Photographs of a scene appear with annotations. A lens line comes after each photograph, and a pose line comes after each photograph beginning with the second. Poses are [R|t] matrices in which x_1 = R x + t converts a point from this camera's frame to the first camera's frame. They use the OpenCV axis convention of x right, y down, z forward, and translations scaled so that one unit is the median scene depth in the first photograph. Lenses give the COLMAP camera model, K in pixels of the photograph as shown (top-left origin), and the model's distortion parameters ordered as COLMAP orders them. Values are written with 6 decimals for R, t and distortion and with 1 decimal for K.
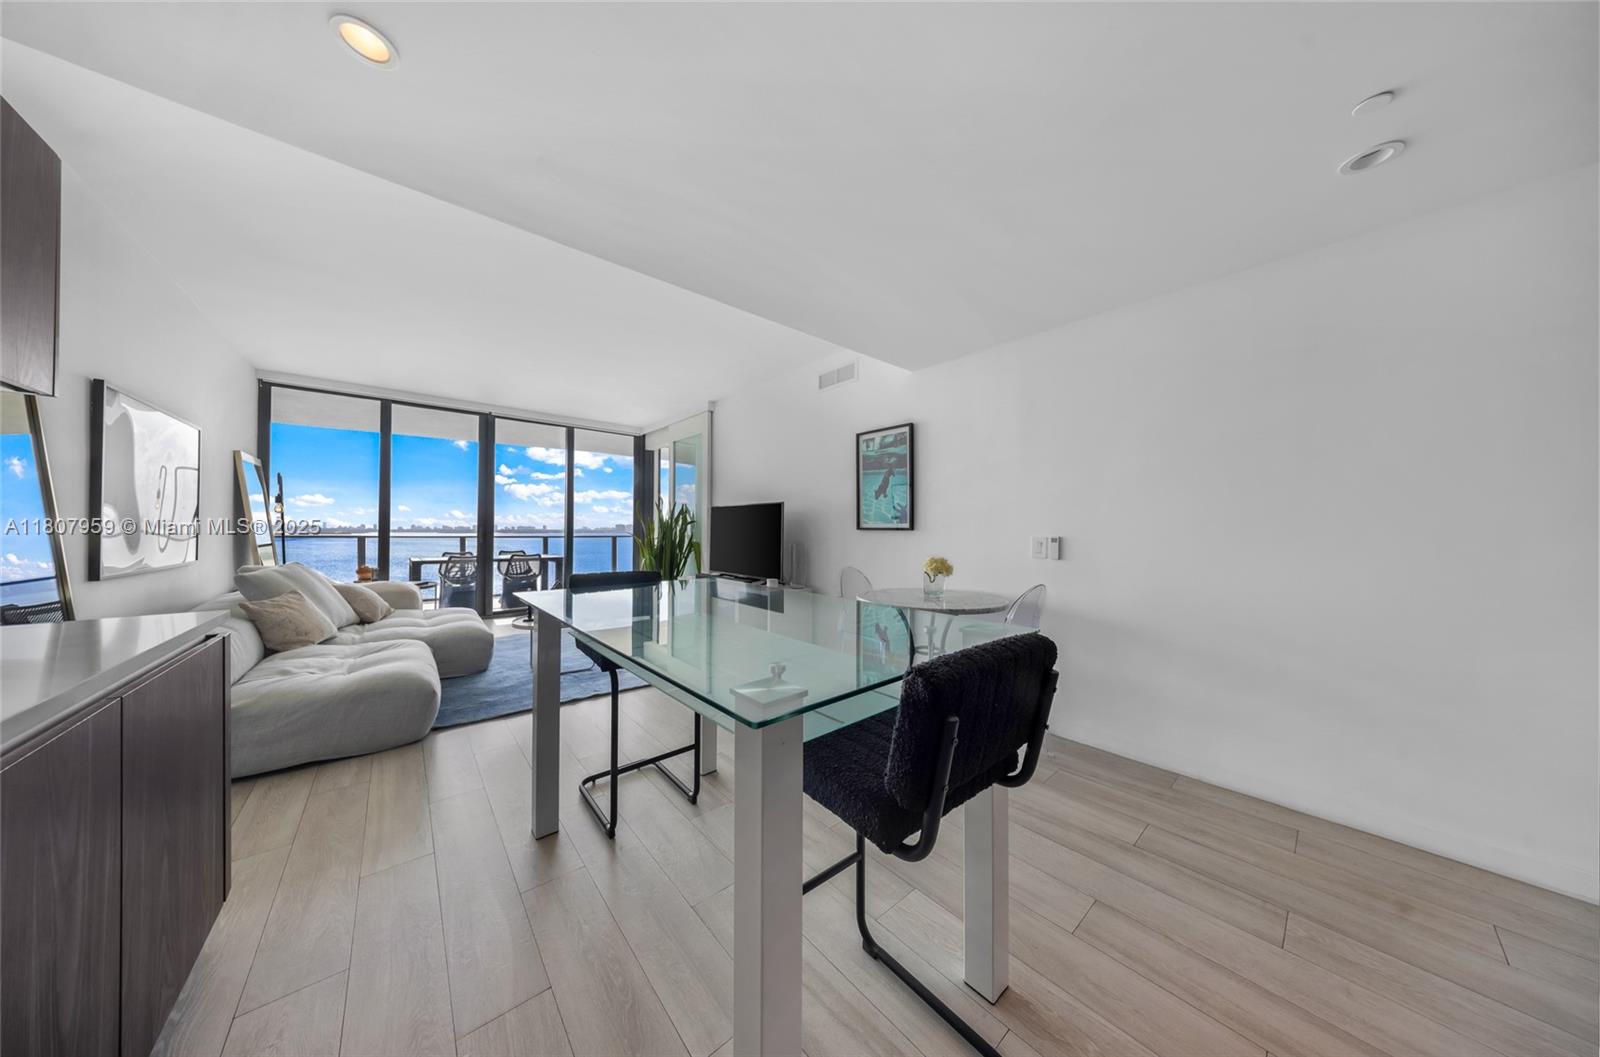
lens RADIAL K [[476.8, 0, 805.9], [0, 476.8, 526.6], [0, 0, 1]] dist [0.000745, 0.000014]
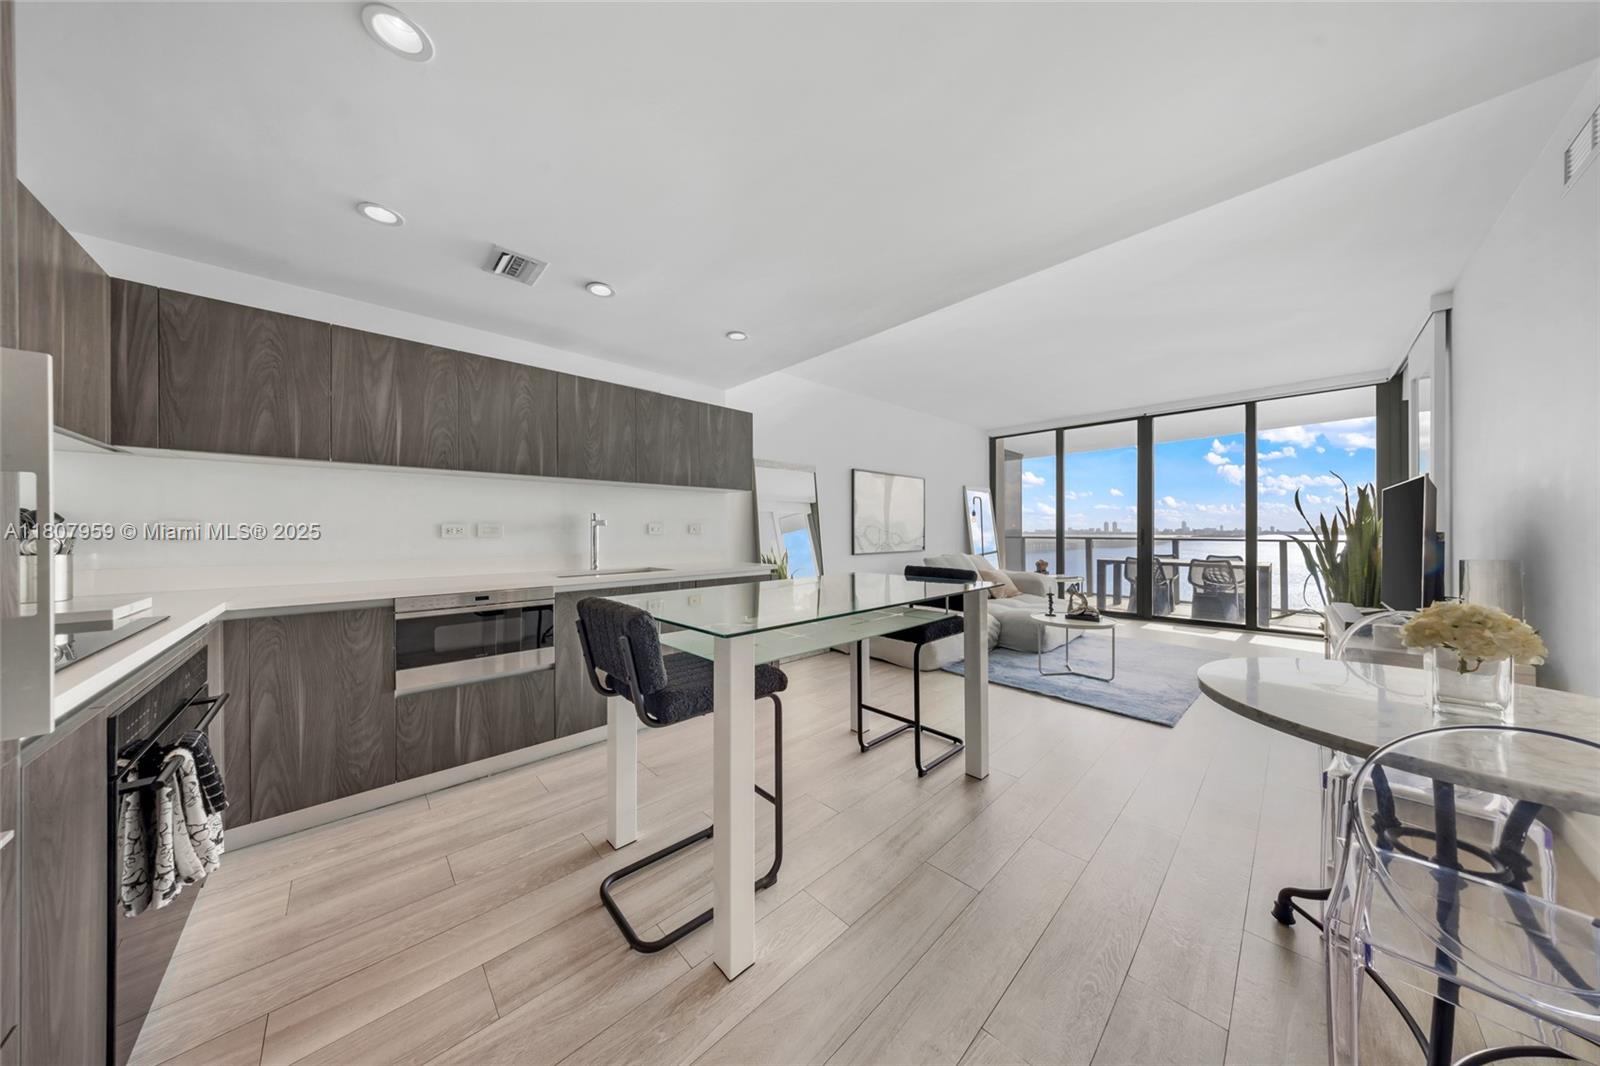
lens RADIAL K [[468.6, 0, 790.1], [0, 468.6, 531.0], [0, 0, 1]] dist [-0.000134, 0.000003]
pose [[0.042336, -0.008686, -0.999066, 0.445761], [0.012995, 0.999882, -0.008142, 0.005266], [0.999019, -0.012638, 0.042444, 0.341564]]
